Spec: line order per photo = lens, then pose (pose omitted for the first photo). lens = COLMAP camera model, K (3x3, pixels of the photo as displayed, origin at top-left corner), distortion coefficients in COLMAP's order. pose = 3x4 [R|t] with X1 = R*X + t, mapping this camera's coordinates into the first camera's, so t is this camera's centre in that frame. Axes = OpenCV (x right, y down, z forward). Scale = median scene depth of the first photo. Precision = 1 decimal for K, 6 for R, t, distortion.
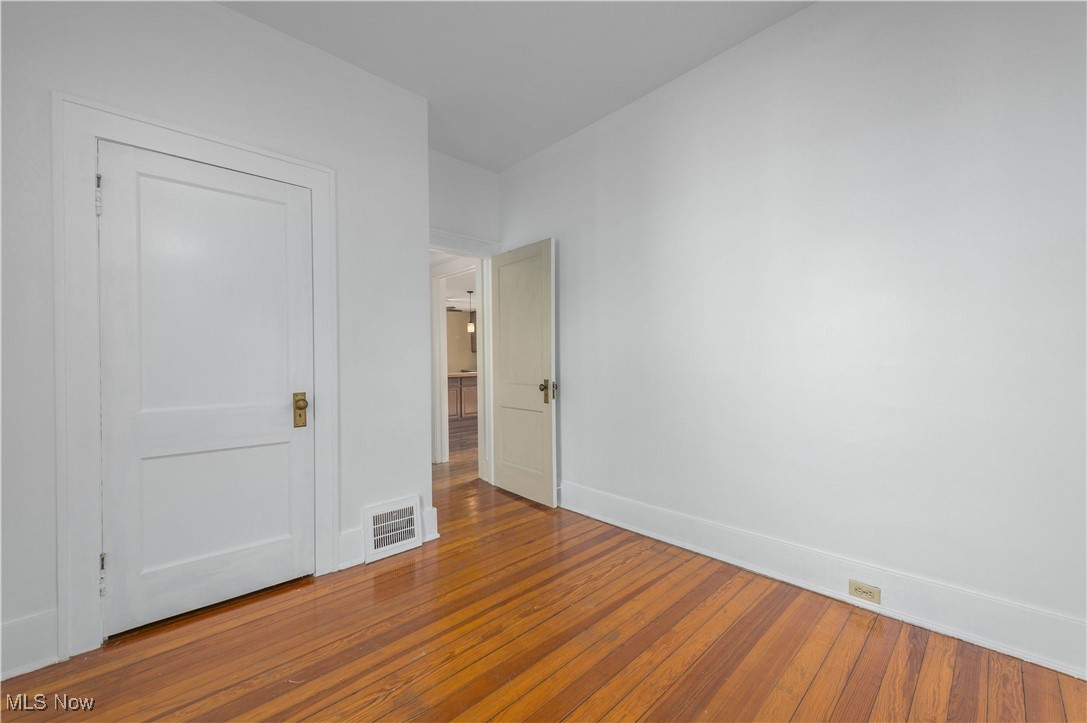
lens RADIAL K [[428.1, 0, 557.7], [0, 428.1, 361.1], [0, 0, 1]] dist [0.012885, -0.000672]
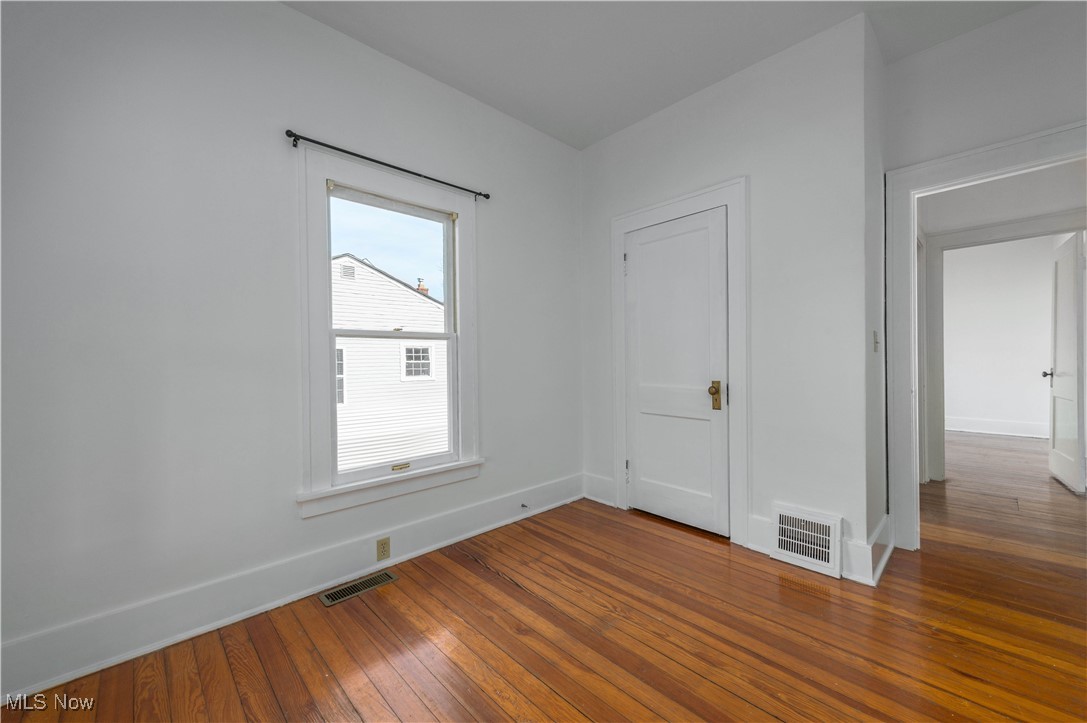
lens RADIAL K [[428.1, 0, 557.7], [0, 428.1, 361.1], [0, 0, 1]] dist [0.012885, -0.000672]
pose [[0.000744, 0.016790, -0.999859, 0.671524], [0.014505, 0.999754, 0.016799, -0.009391], [0.999895, -0.014516, 0.000501, 0.631826]]
